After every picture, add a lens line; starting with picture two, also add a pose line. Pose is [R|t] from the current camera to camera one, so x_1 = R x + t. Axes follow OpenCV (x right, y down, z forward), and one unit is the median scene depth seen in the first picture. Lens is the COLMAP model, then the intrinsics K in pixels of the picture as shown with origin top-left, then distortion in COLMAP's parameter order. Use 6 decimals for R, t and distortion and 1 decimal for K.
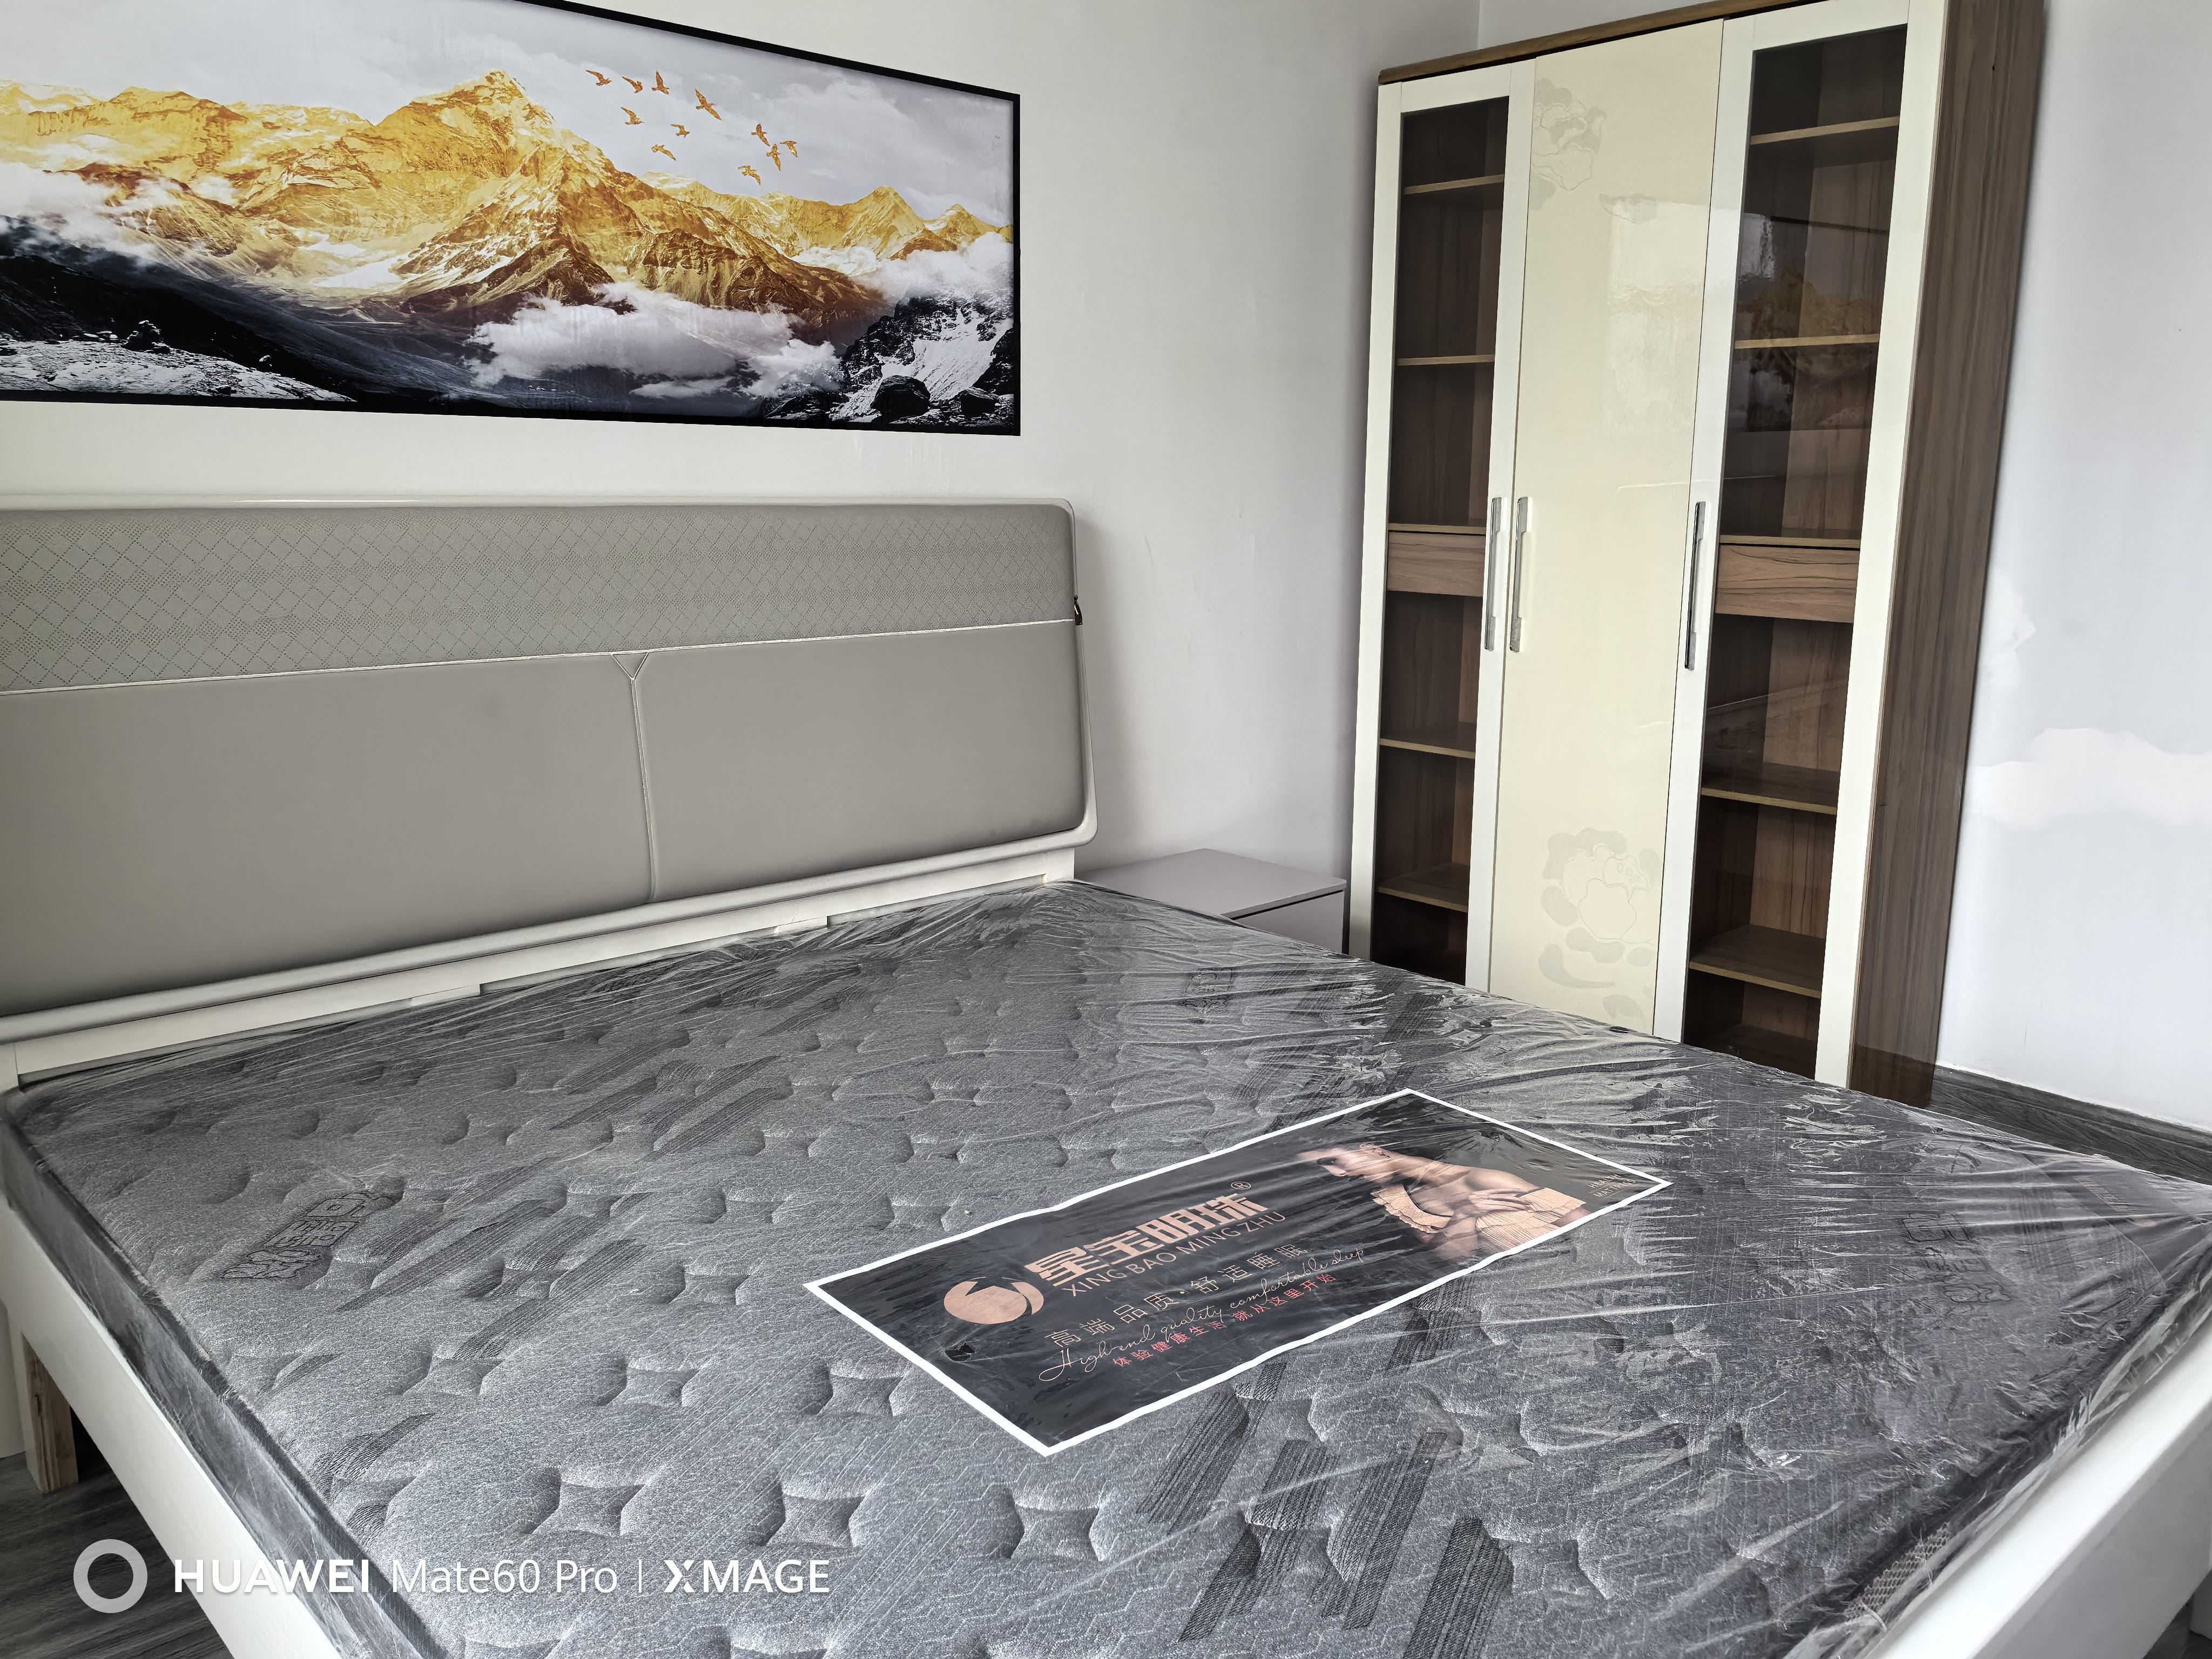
lens RADIAL K [[1737.1, 0, 1105.5], [0, 1737.1, 826.8], [0, 0, 1]] dist [0.040898, -0.052333]
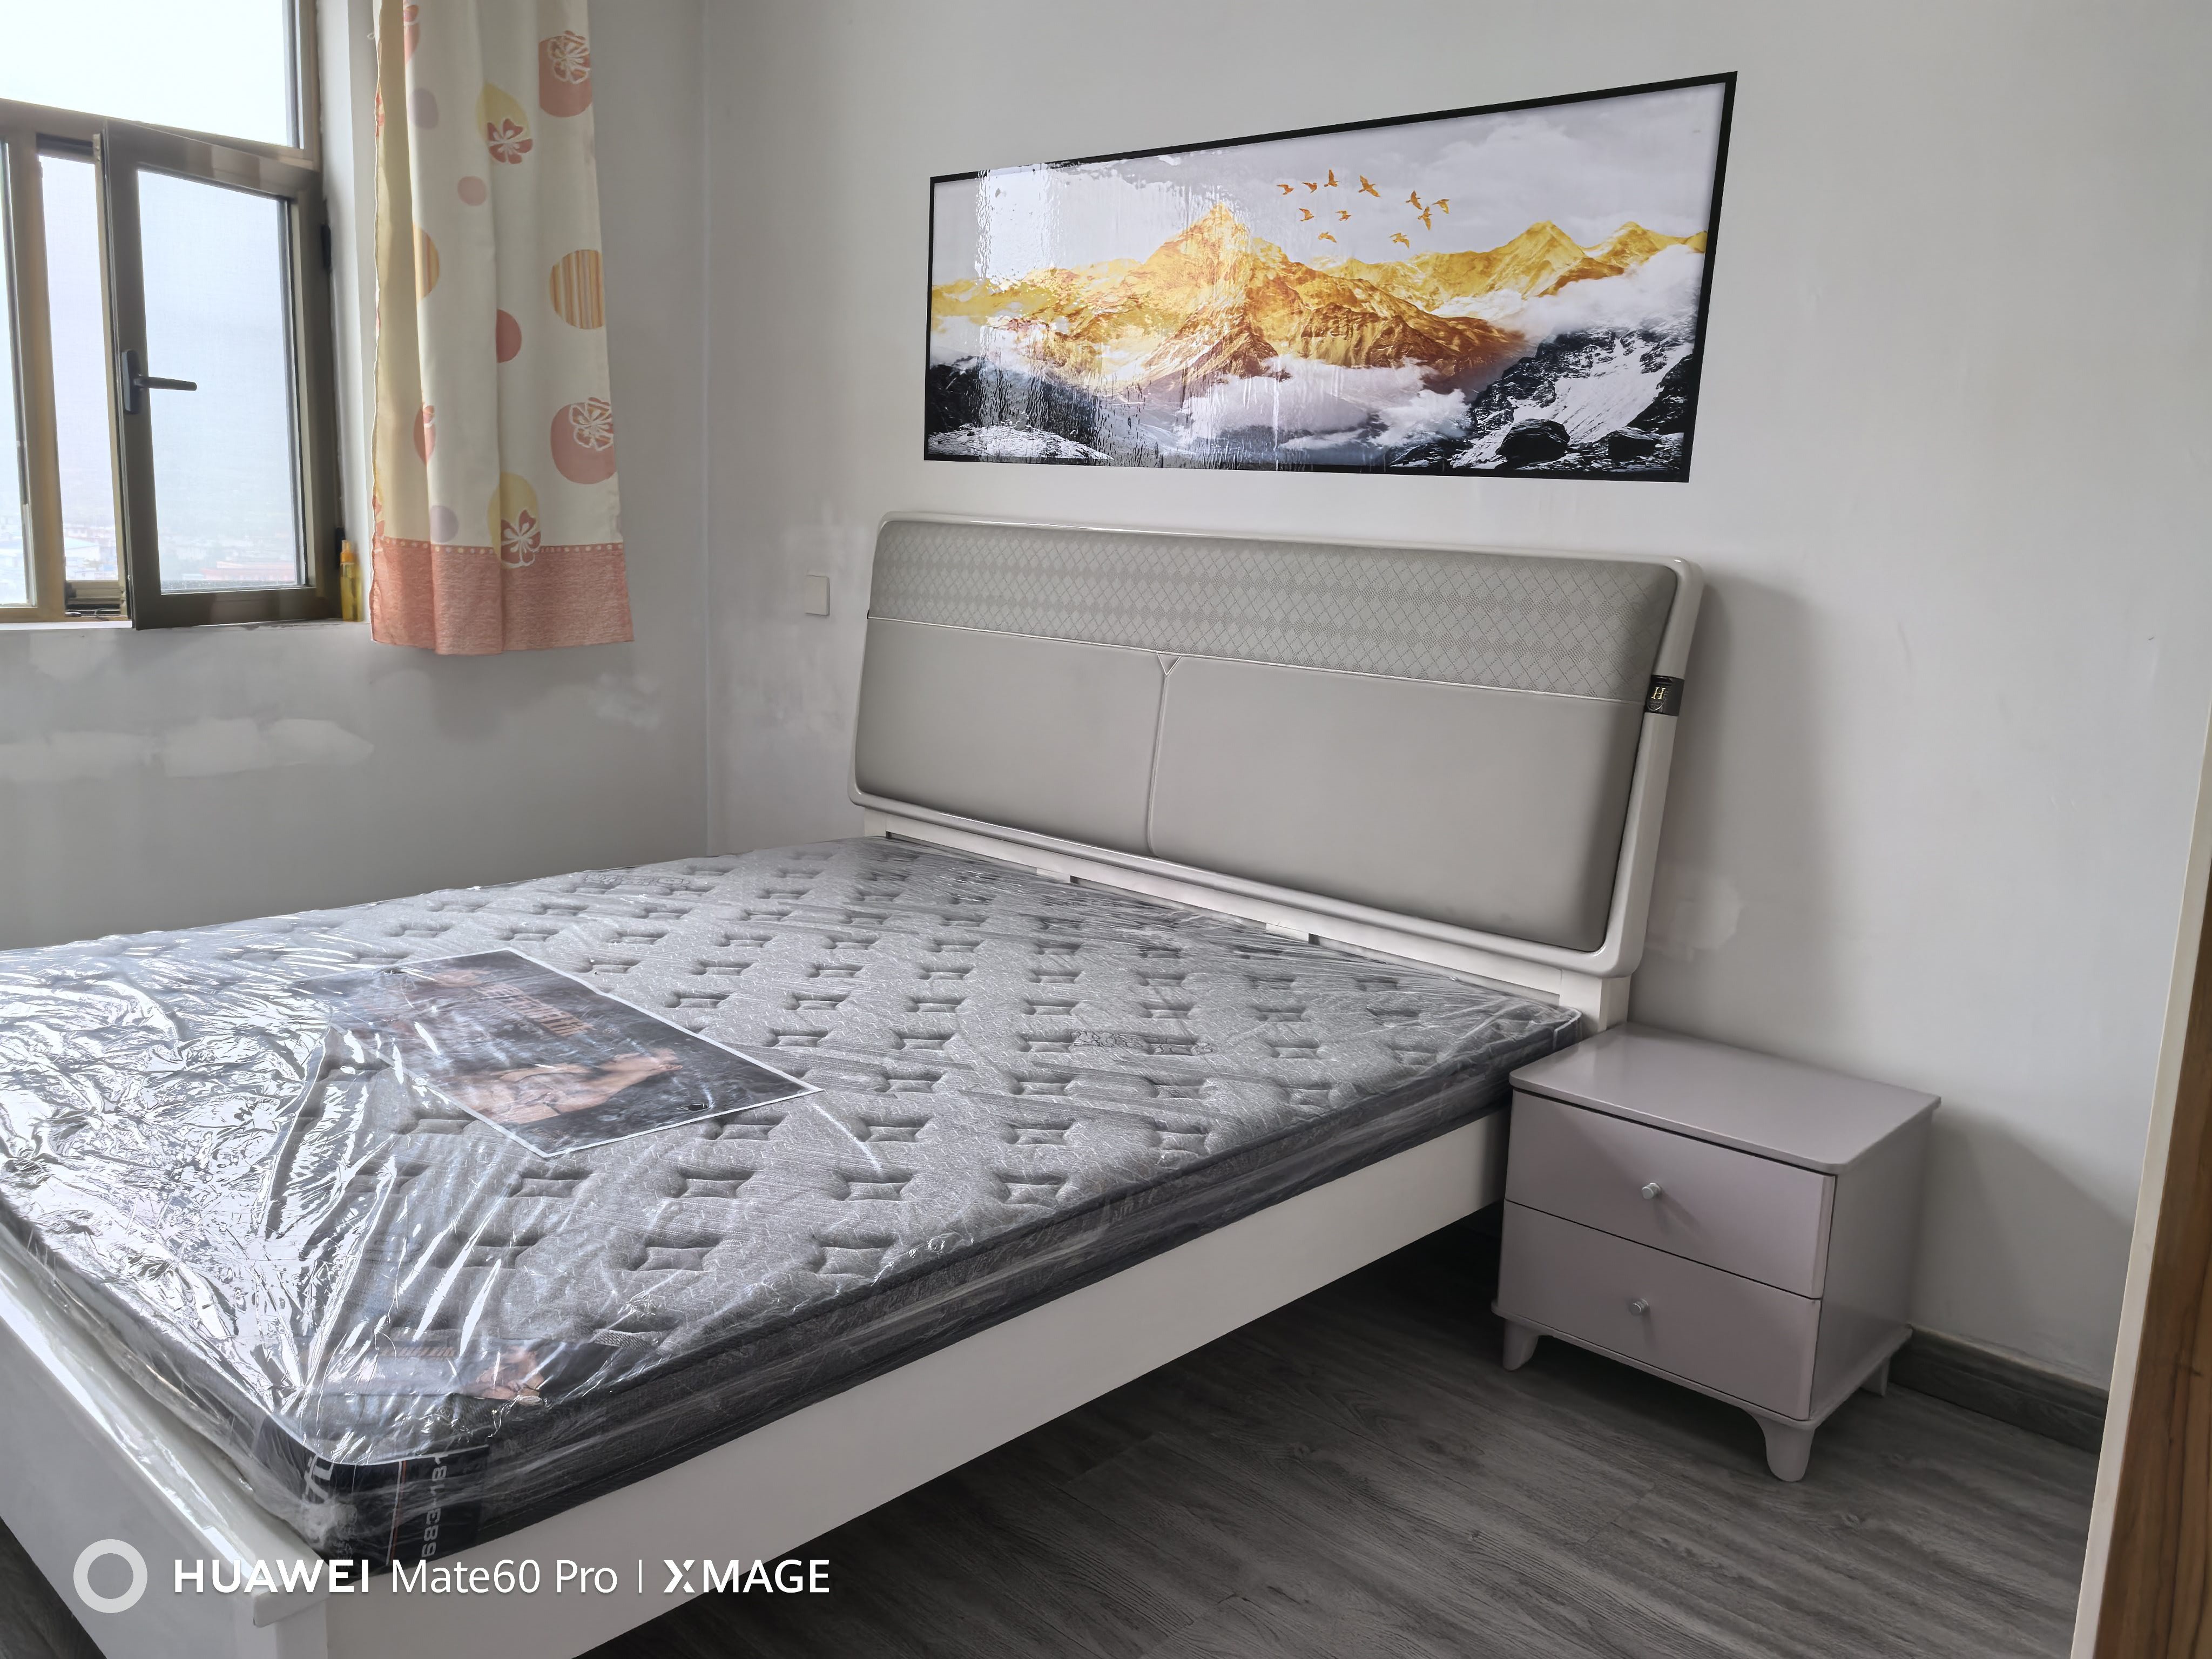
lens RADIAL K [[1737.1, 0, 1100.4], [0, 1737.1, 828.4], [0, 0, 1]] dist [0.040898, -0.052333]
pose [[0.076885, 0.178789, -0.980879, 0.864188], [-0.237950, 0.958654, 0.156087, -0.145656], [0.968230, 0.221399, 0.116249, 0.749330]]
